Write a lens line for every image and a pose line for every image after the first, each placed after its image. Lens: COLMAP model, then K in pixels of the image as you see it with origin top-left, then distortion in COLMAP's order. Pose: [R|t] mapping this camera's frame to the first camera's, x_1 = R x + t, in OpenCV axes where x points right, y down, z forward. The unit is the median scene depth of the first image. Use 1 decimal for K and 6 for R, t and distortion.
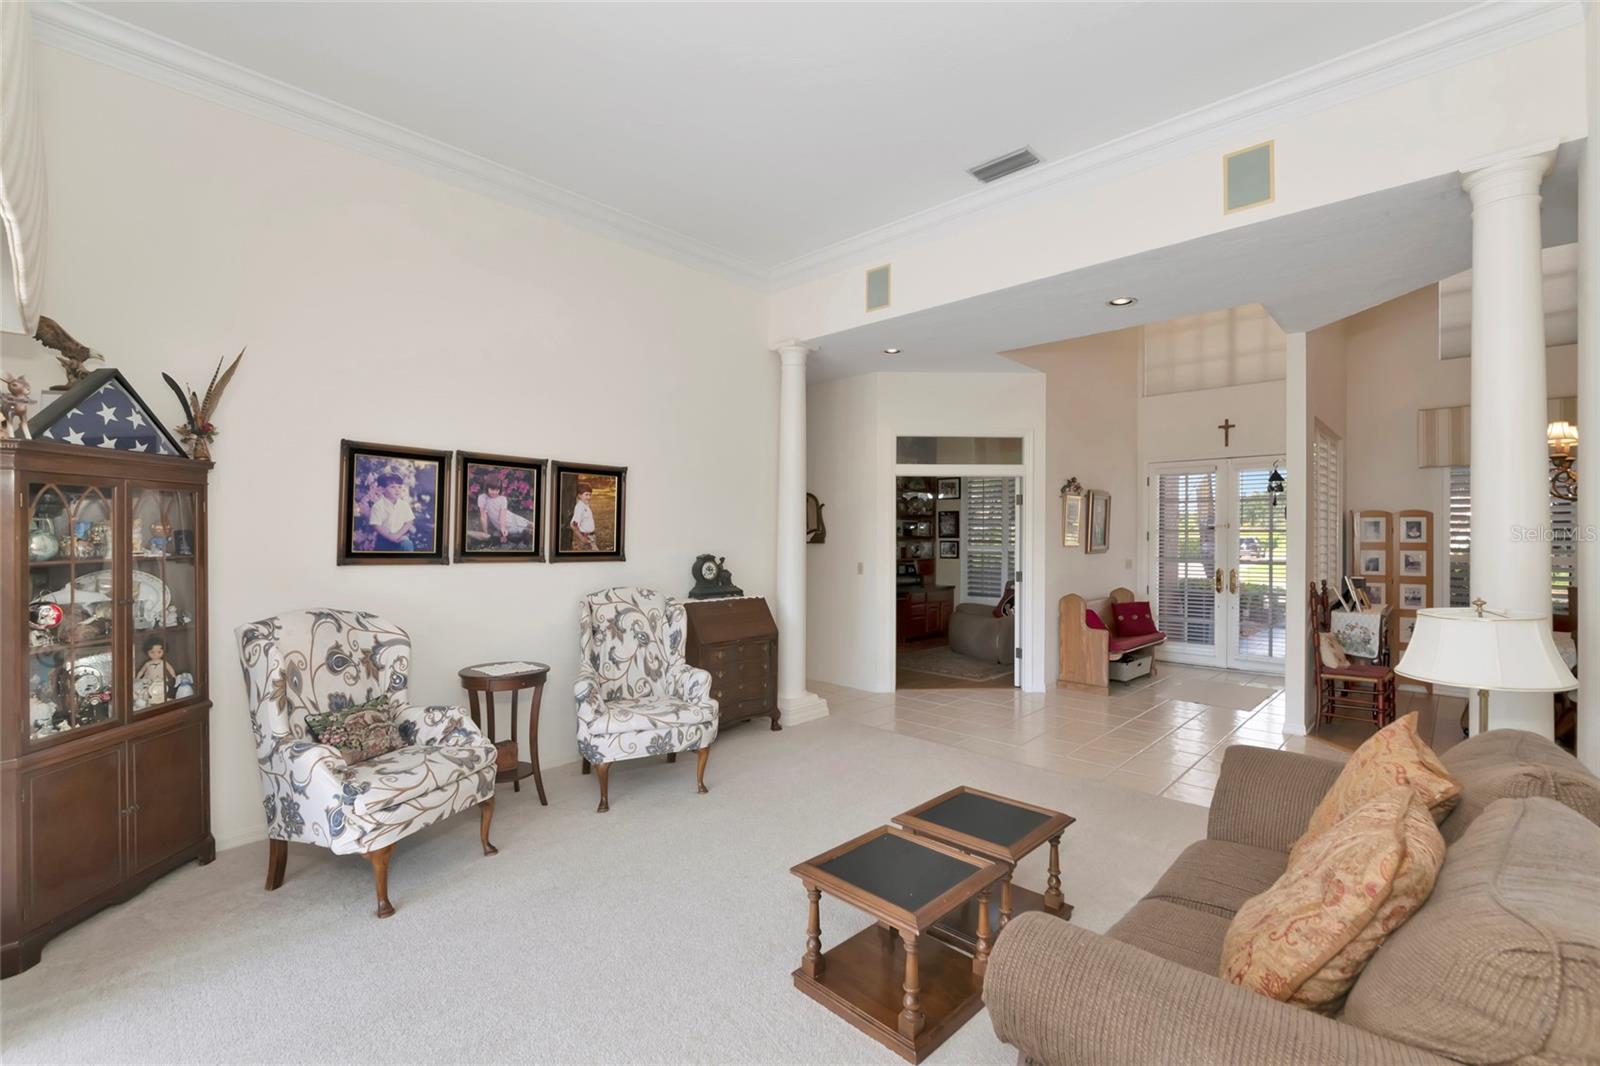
lens RADIAL K [[694.4, 0, 798.1], [0, 694.4, 536.1], [0, 0, 1]] dist [0.000144, 0.000002]
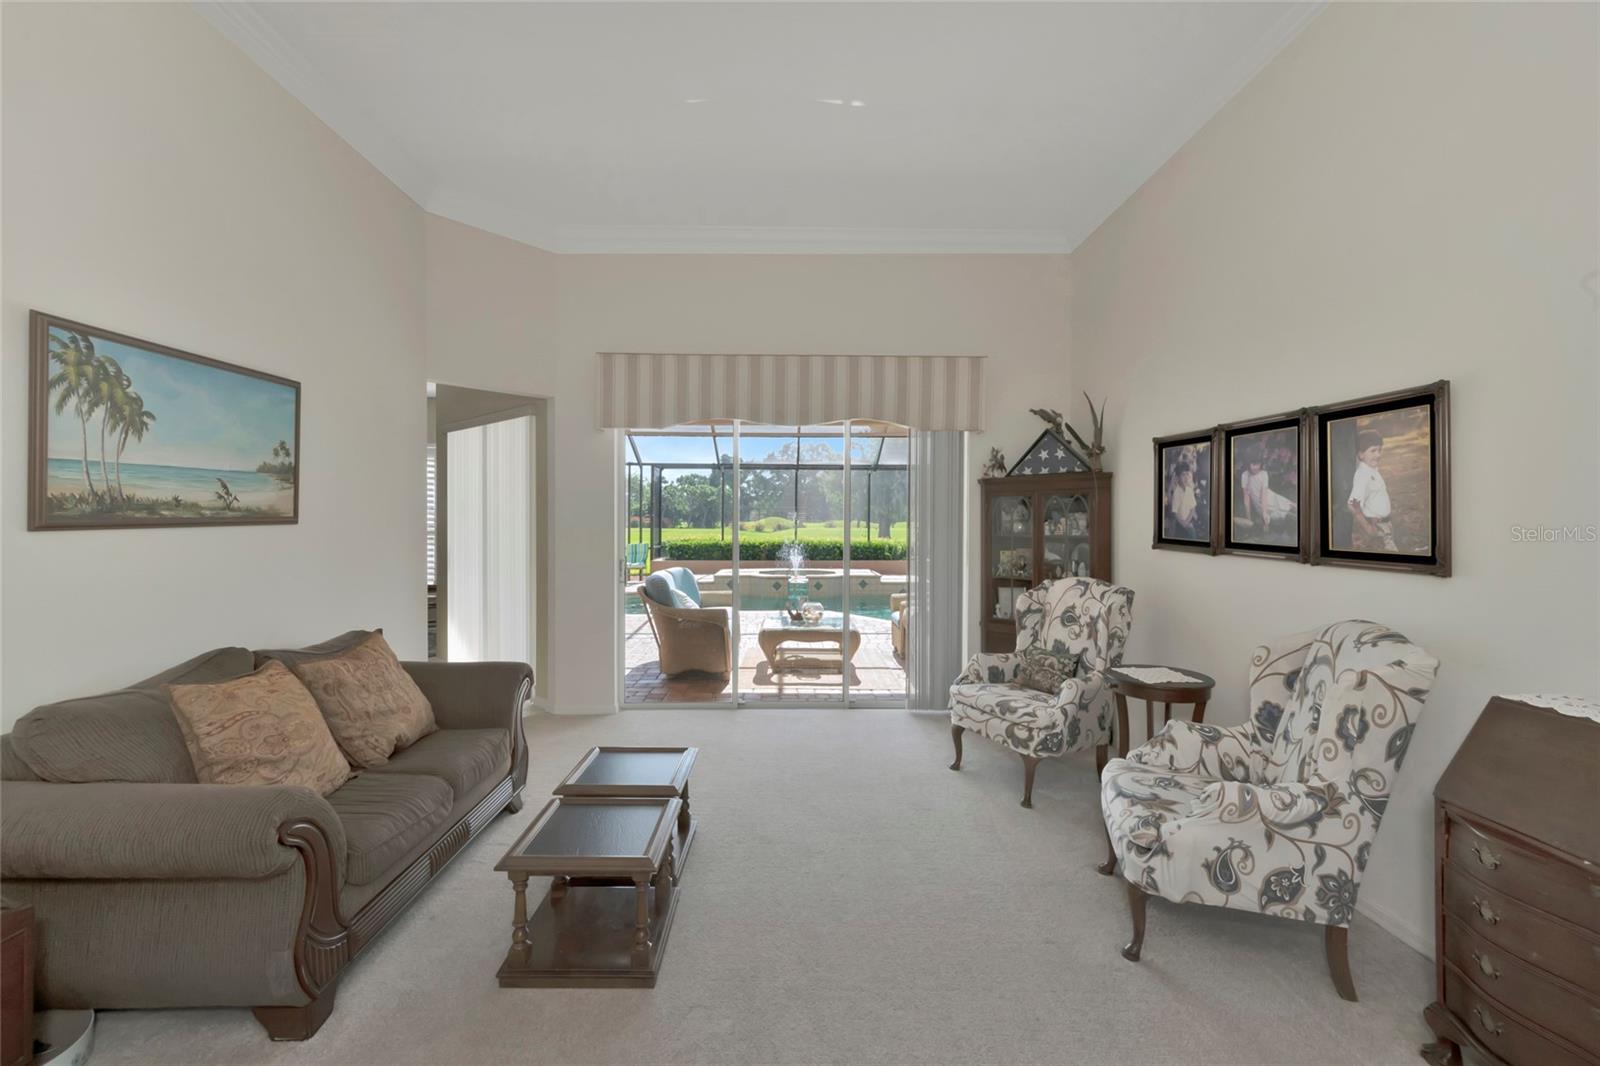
lens RADIAL K [[665.6, 0, 791.3], [0, 665.6, 518.5], [0, 0, 1]] dist [-0.001315, -0.000057]
pose [[-0.703710, -0.010576, -0.710409, 0.492764], [-0.010137, 0.999937, -0.004845, 0.003503], [0.710415, 0.003792, -0.703773, 1.245355]]
